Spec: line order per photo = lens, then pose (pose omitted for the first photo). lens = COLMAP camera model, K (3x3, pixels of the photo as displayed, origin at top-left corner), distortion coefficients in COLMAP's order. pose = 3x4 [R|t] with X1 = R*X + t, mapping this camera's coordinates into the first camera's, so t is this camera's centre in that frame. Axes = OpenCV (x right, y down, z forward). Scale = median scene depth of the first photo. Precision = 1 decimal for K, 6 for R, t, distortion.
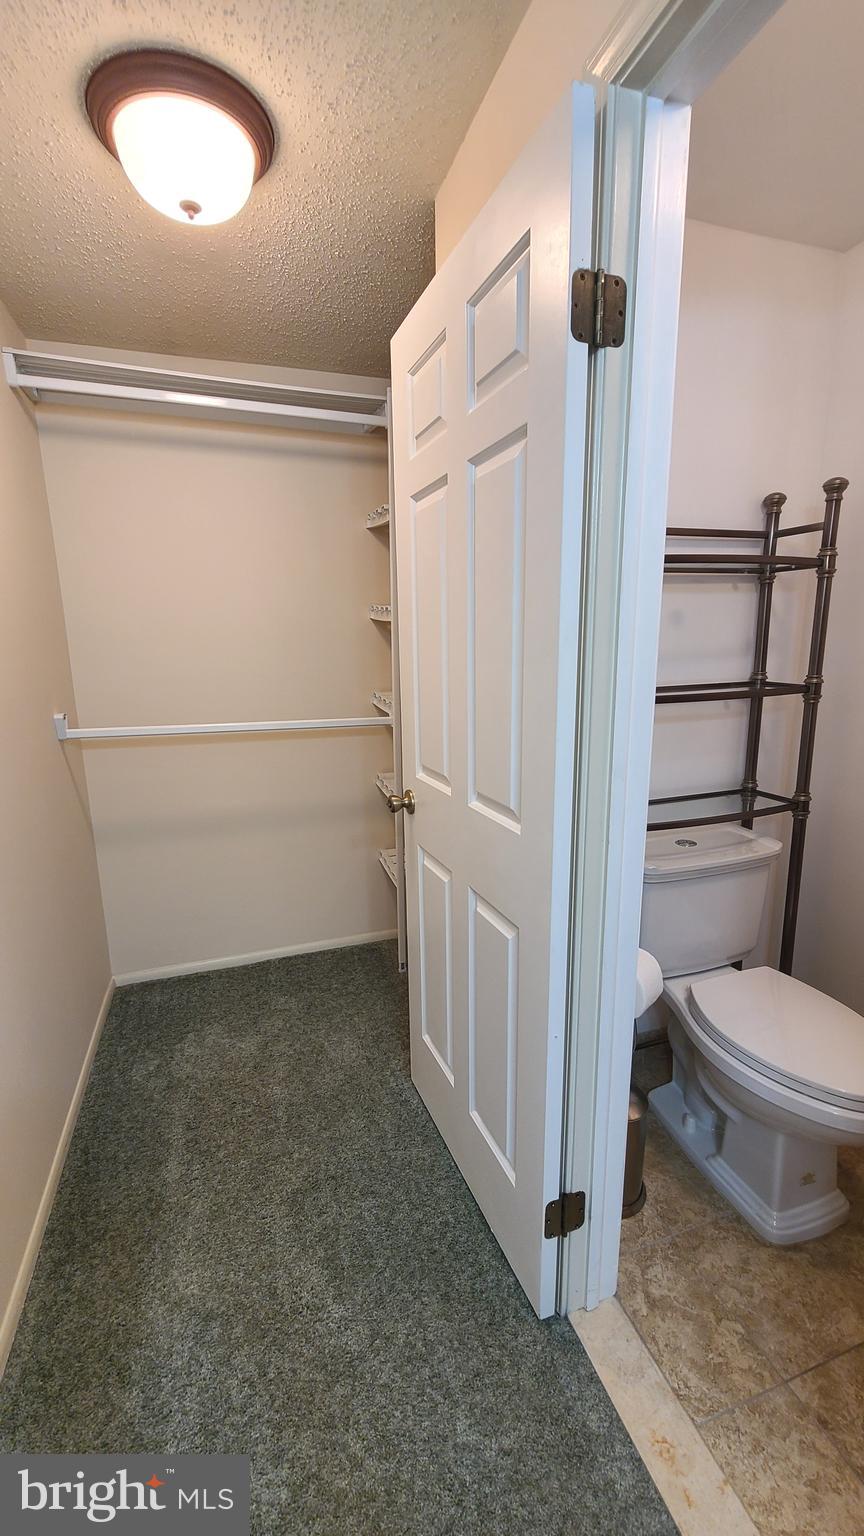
lens RADIAL K [[627.0, 0, 421.5], [0, 627.0, 768.4], [0, 0, 1]] dist [-0.001908, 0.001317]
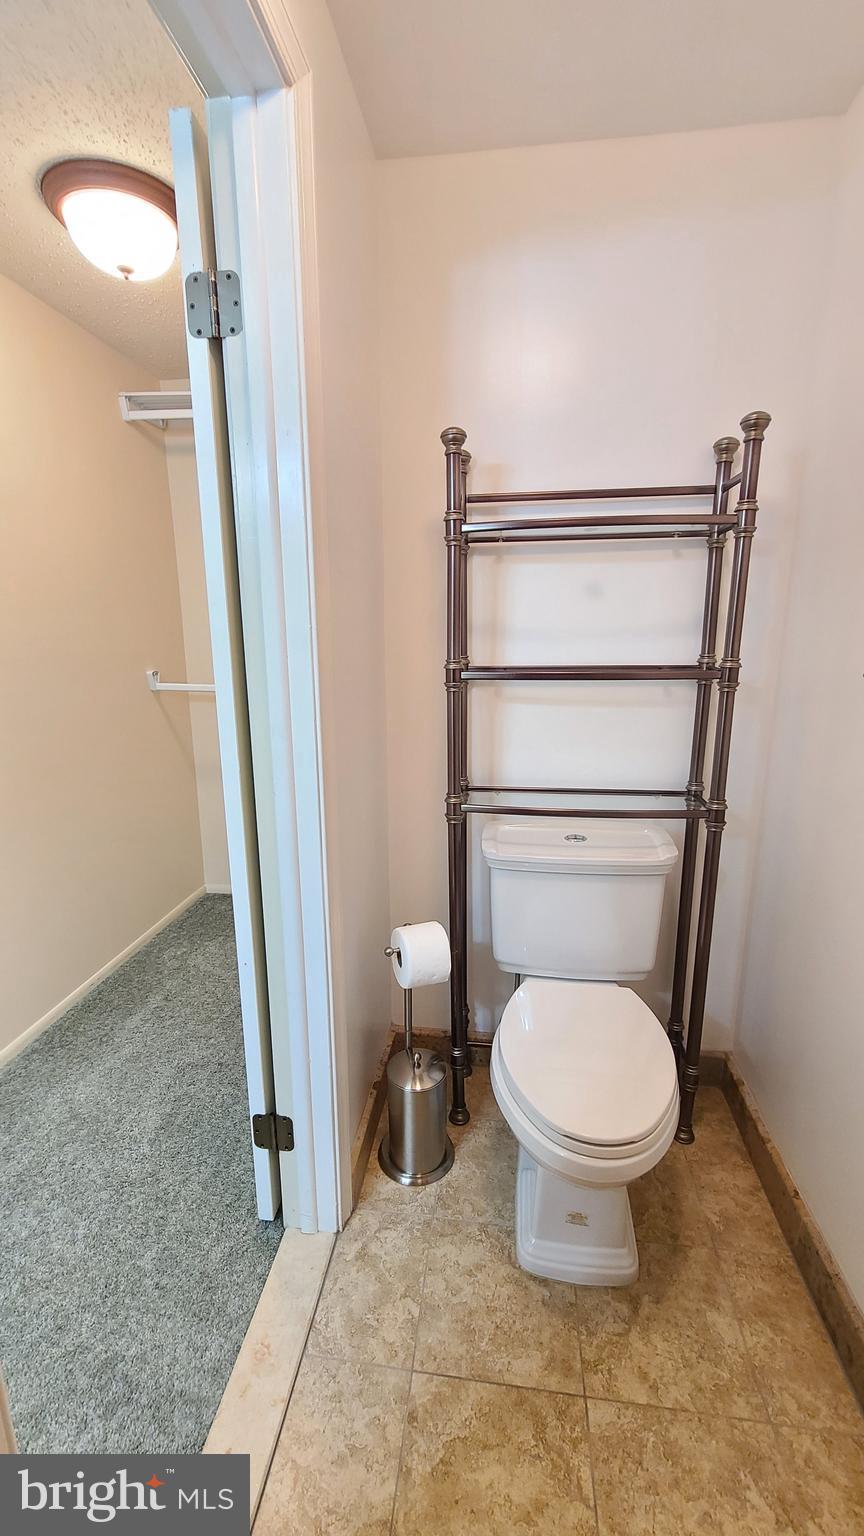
lens RADIAL K [[627.0, 0, 429.9], [0, 627.0, 768.3], [0, 0, 1]] dist [-0.001908, 0.001317]
pose [[0.896880, 0.110268, -0.428308, 0.787236], [-0.100859, 0.993897, 0.044681, -0.002100], [0.430621, 0.003126, 0.902528, 0.107414]]
